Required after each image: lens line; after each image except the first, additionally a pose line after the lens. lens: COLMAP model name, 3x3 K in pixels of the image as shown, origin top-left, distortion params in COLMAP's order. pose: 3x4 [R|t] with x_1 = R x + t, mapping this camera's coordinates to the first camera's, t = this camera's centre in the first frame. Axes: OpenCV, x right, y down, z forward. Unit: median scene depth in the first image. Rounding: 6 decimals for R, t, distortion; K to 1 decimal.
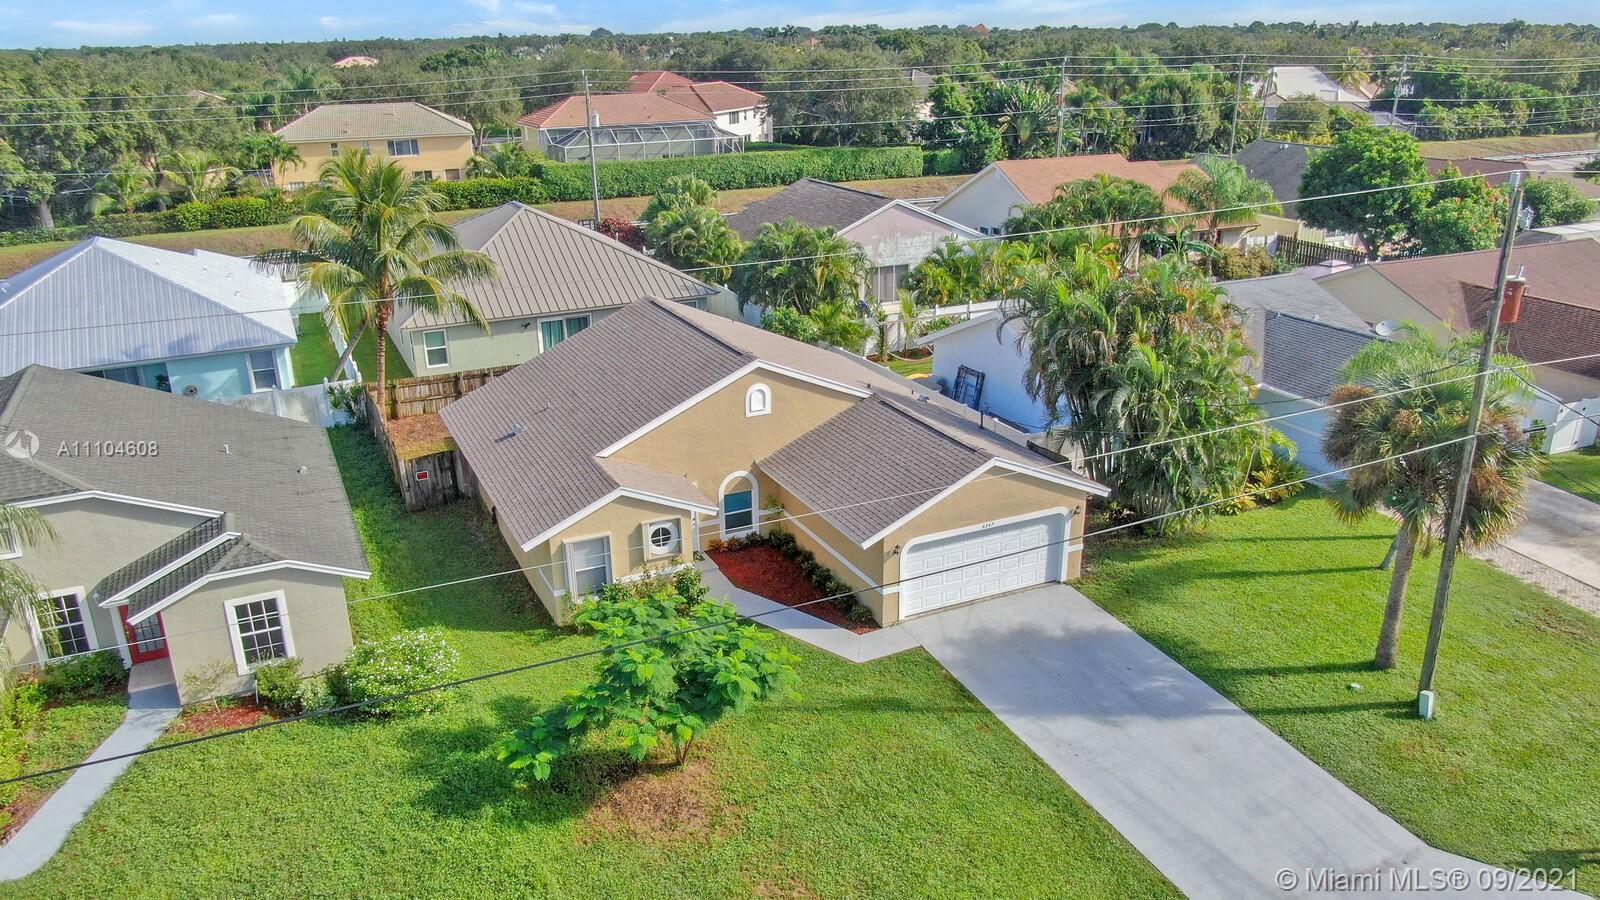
lens RADIAL K [[1180.8, 0, 788.0], [0, 1180.8, 470.3], [0, 0, 1]] dist [-0.015133, 0.003228]
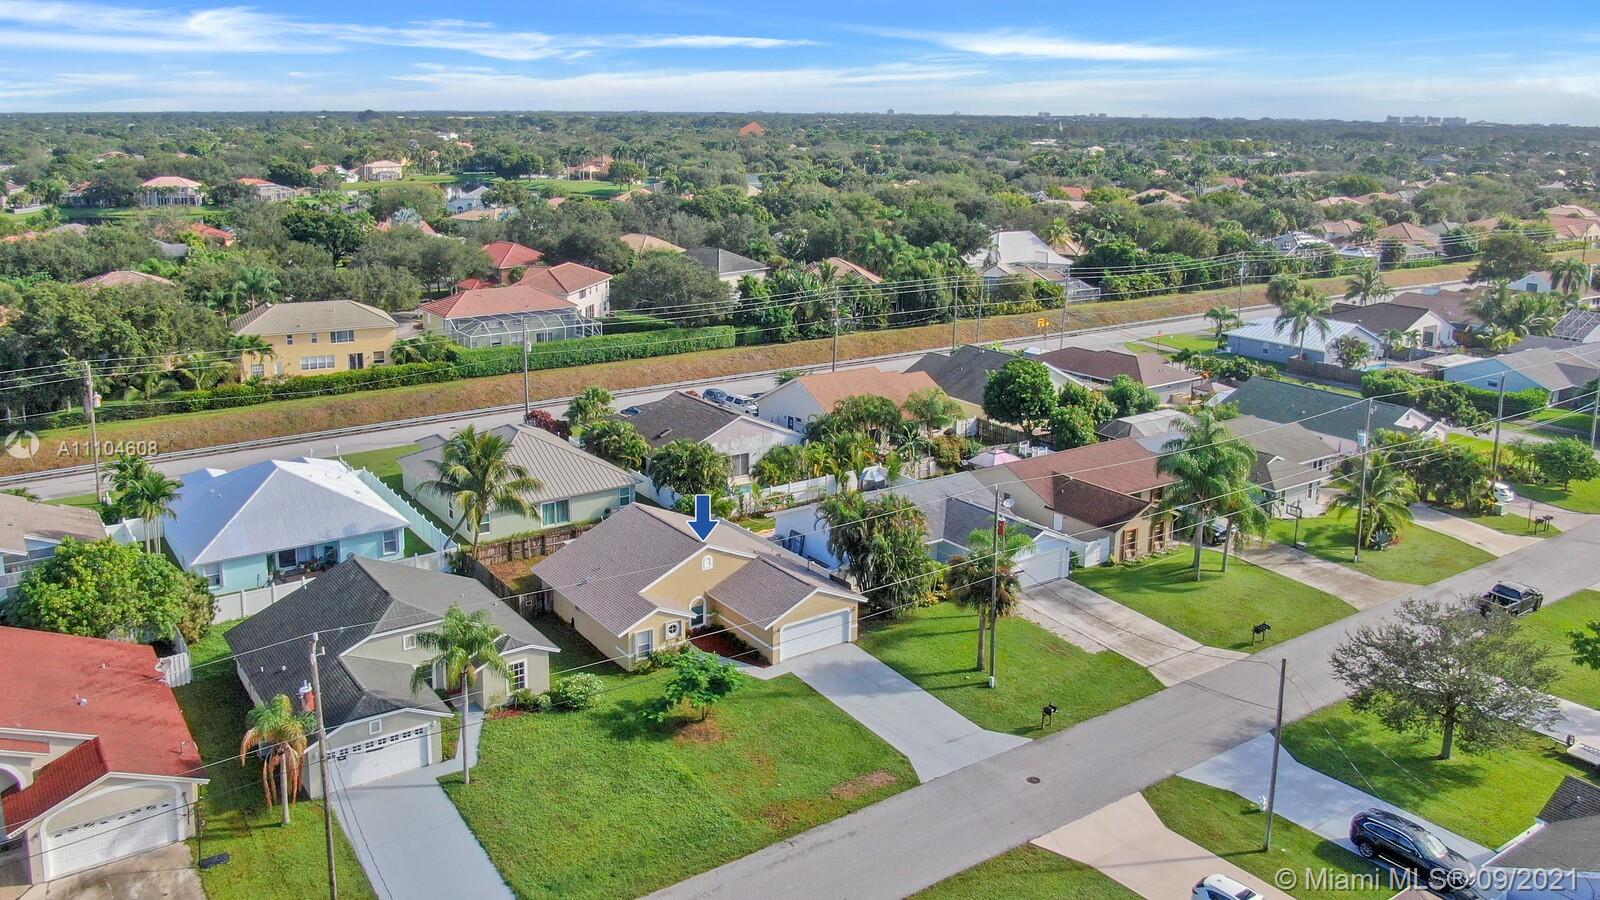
lens RADIAL K [[1240.6, 0, 750.2], [0, 1240.6, 343.0], [0, 0, 1]] dist [-0.027765, 0.047069]
pose [[0.988389, -0.009334, 0.151659, -0.283072], [0.035074, 0.985172, -0.167949, -0.070071], [-0.147842, 0.171318, 0.974060, -1.264310]]
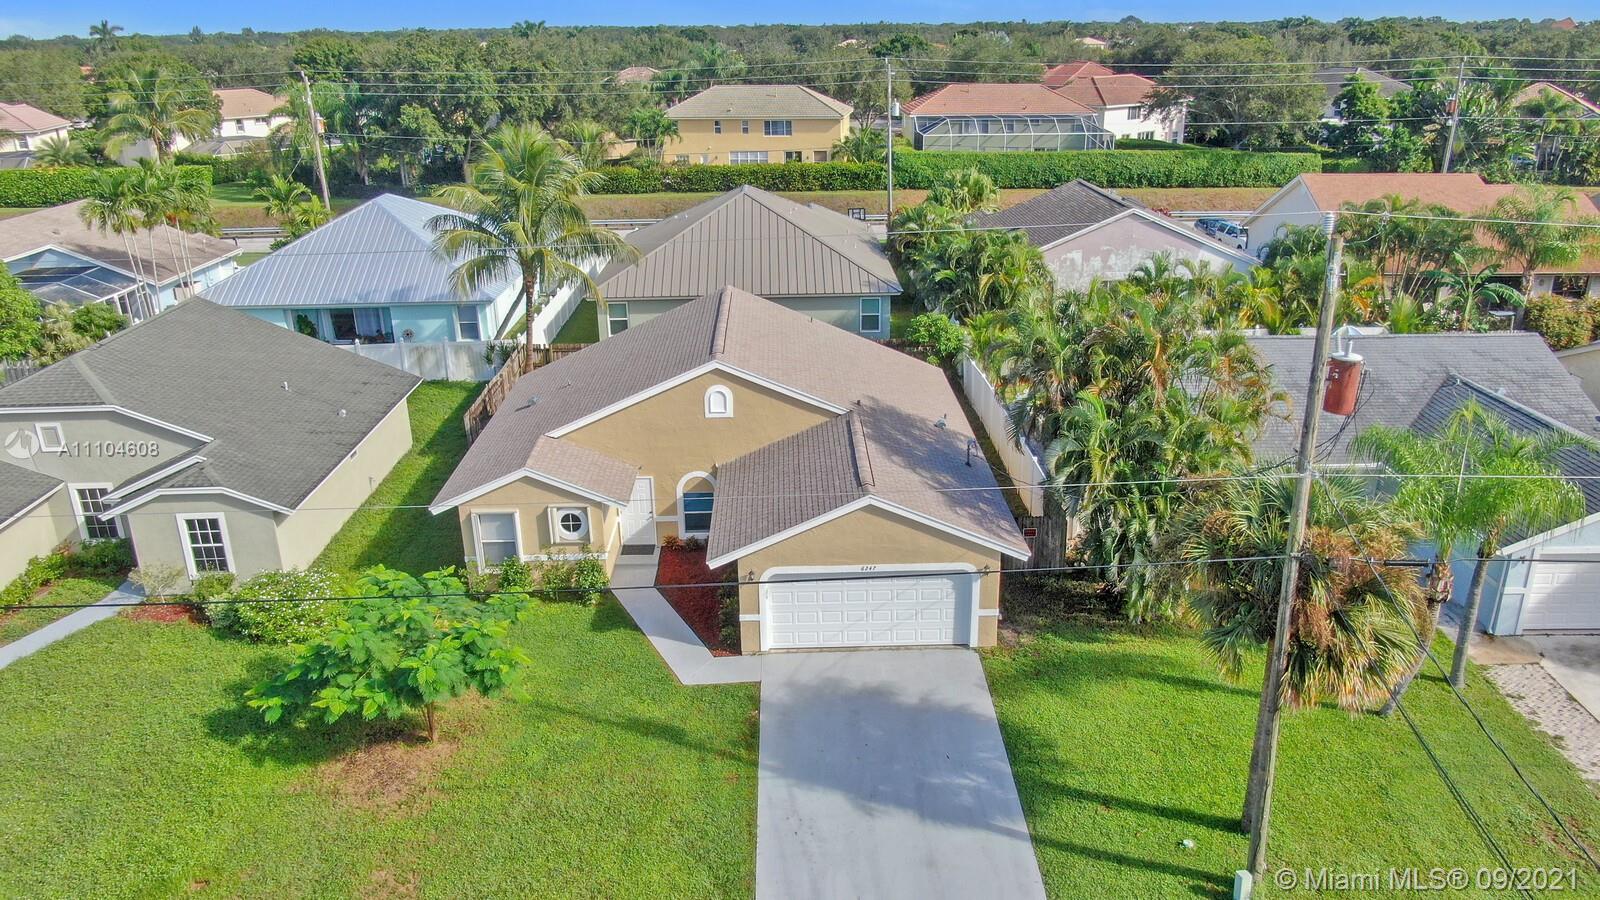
lens RADIAL K [[1171.5, 0, 812.1], [0, 1171.5, 480.4], [0, 0, 1]] dist [-0.011371, -0.005195]
pose [[0.920785, 0.151354, -0.359508, 0.398099], [-0.144199, 0.988441, 0.046807, -0.051324], [0.362437, 0.008742, 0.931967, 0.122183]]
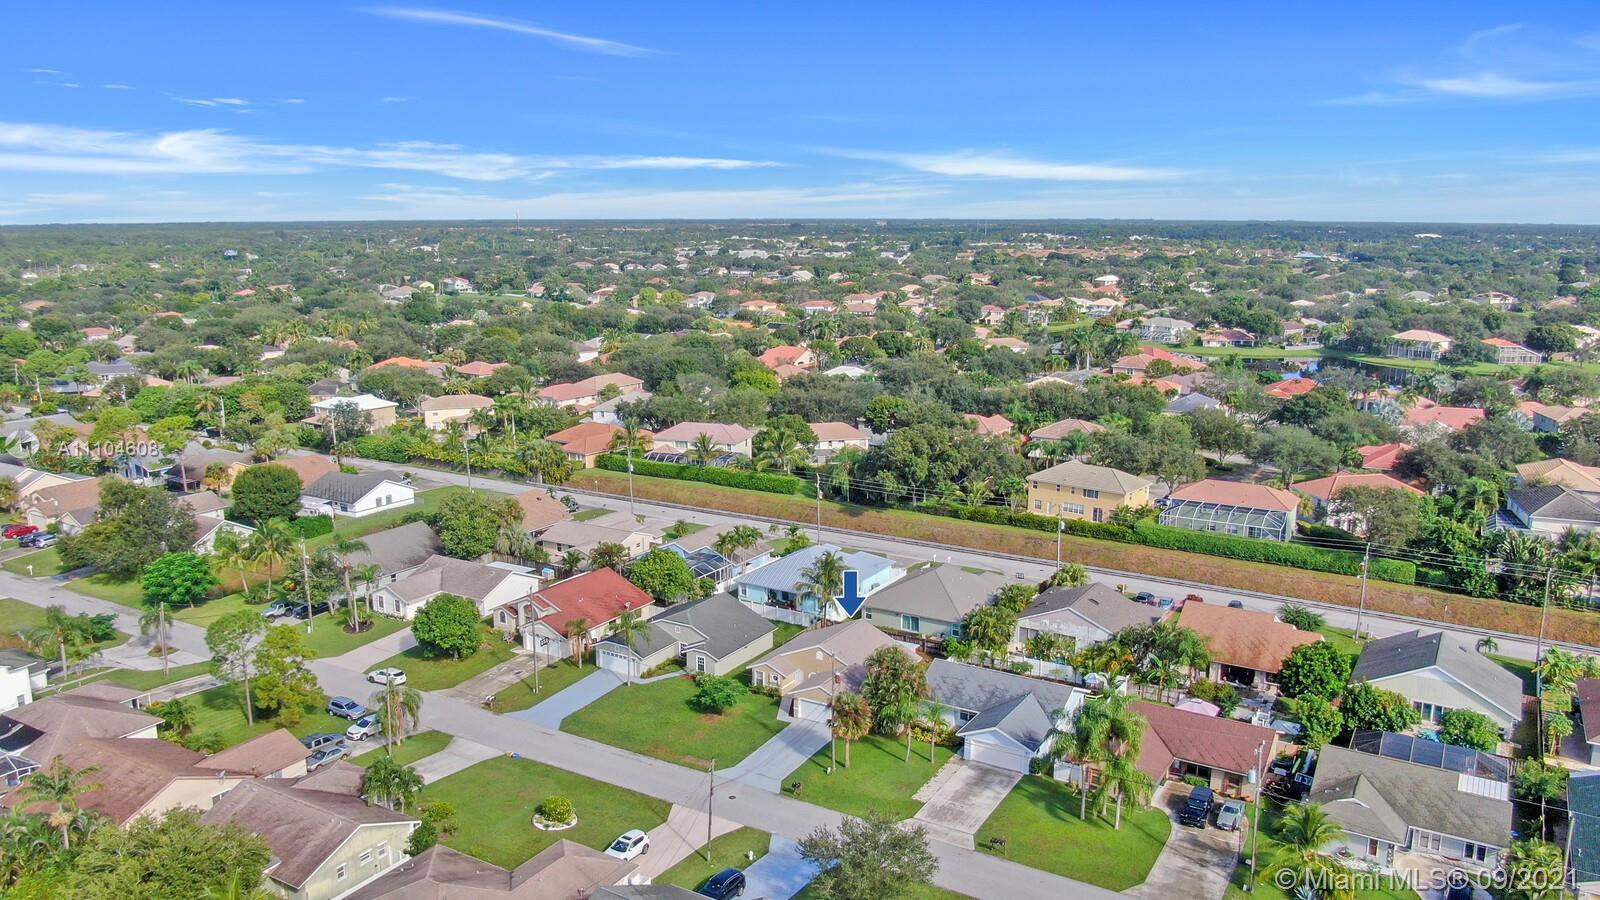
lens RADIAL K [[1190.4, 0, 794.6], [0, 1190.4, 462.0], [0, 0, 1]] dist [-0.018021, 0.004386]
pose [[0.562891, 0.188700, -0.804703, 2.781070], [-0.303691, 0.952707, 0.010974, -0.646360], [0.768717, 0.238204, 0.593577, -1.401626]]
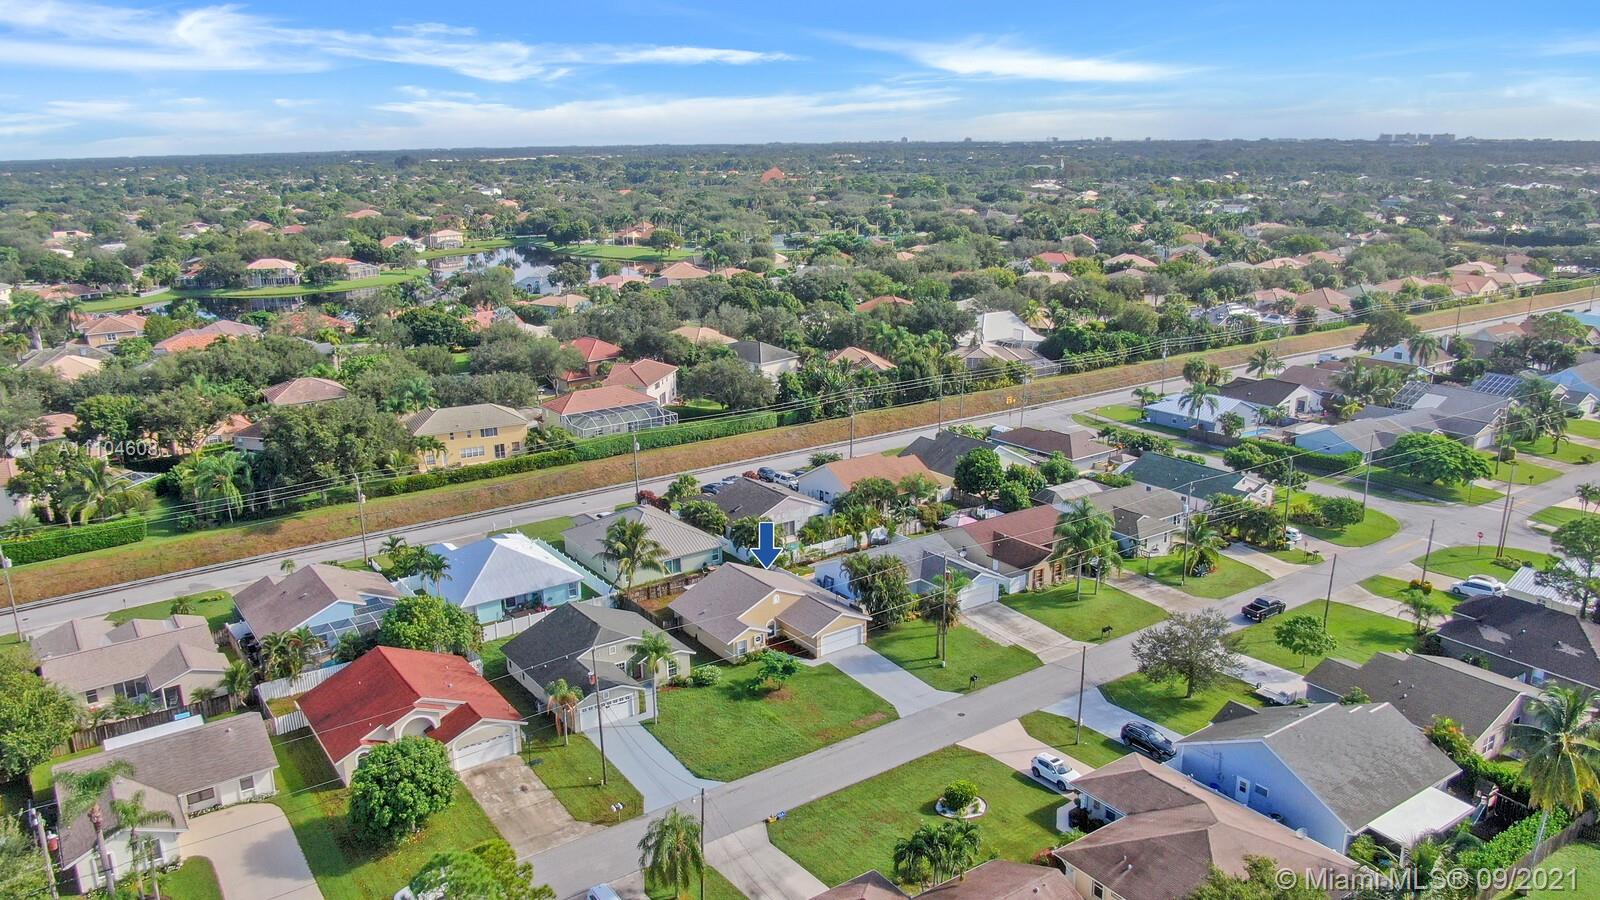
lens RADIAL K [[1186.5, 0, 787.6], [0, 1186.5, 446.9], [0, 0, 1]] dist [-0.033798, 0.006622]
pose [[0.986109, -0.044164, 0.160123, -0.542796], [0.060619, 0.993201, -0.099380, -0.156827], [-0.154645, 0.107706, 0.982082, -2.575936]]
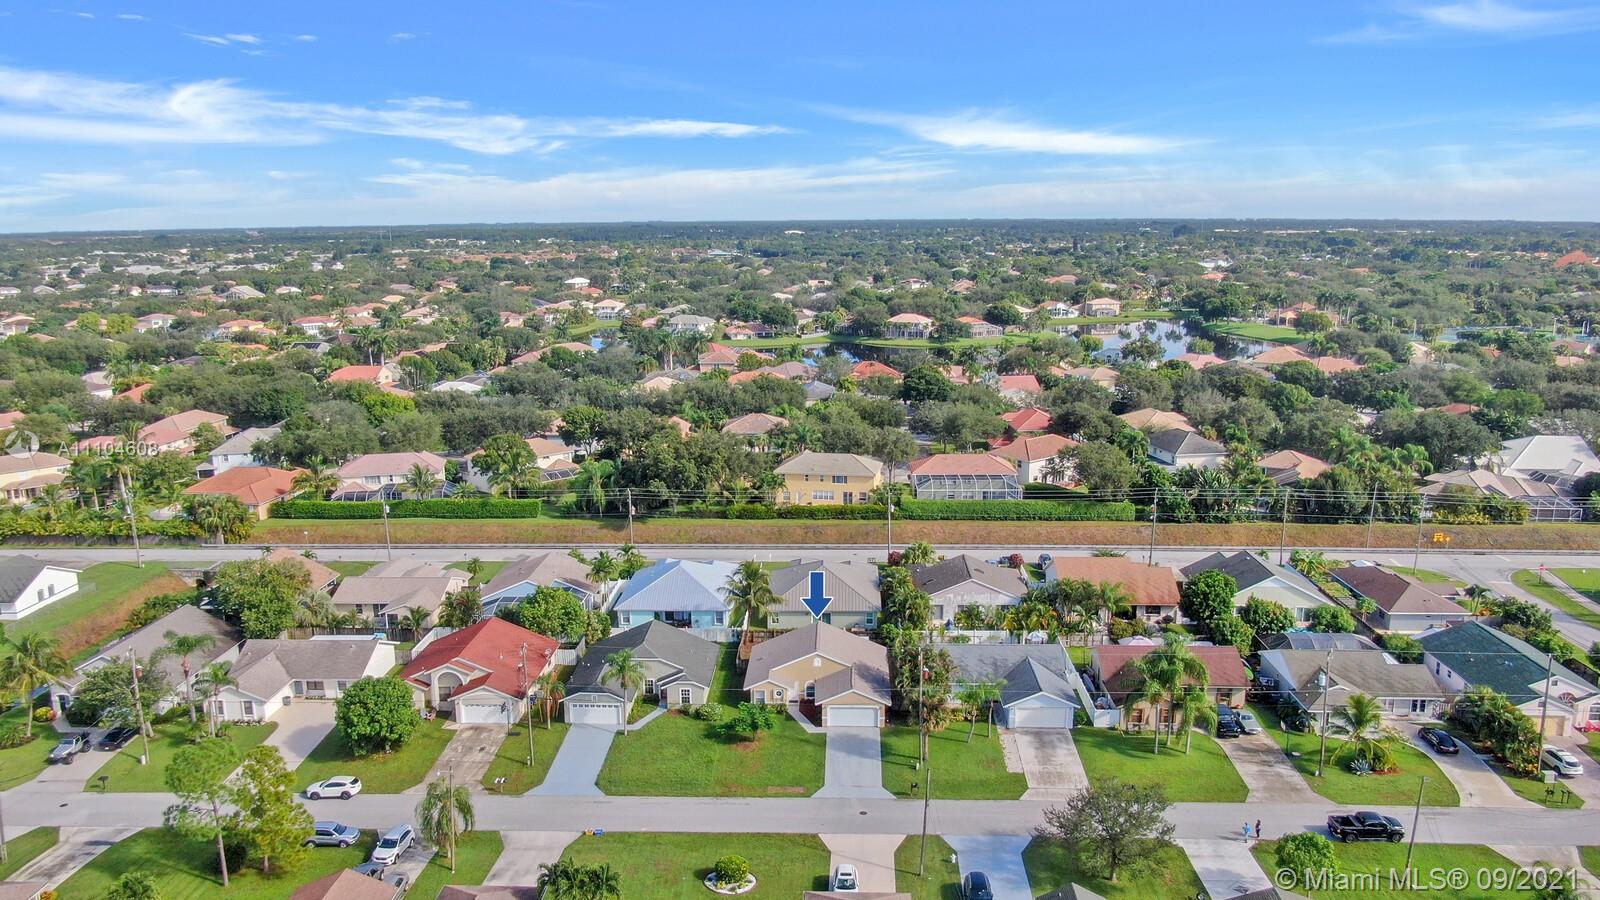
lens RADIAL K [[1186.5, 0, 787.6], [0, 1186.5, 446.9], [0, 0, 1]] dist [-0.033798, 0.006622]
pose [[0.887430, 0.098030, -0.450398, 1.473745], [-0.168828, 0.978350, -0.119705, -0.255427], [0.428912, 0.182270, 0.884767, -2.407074]]
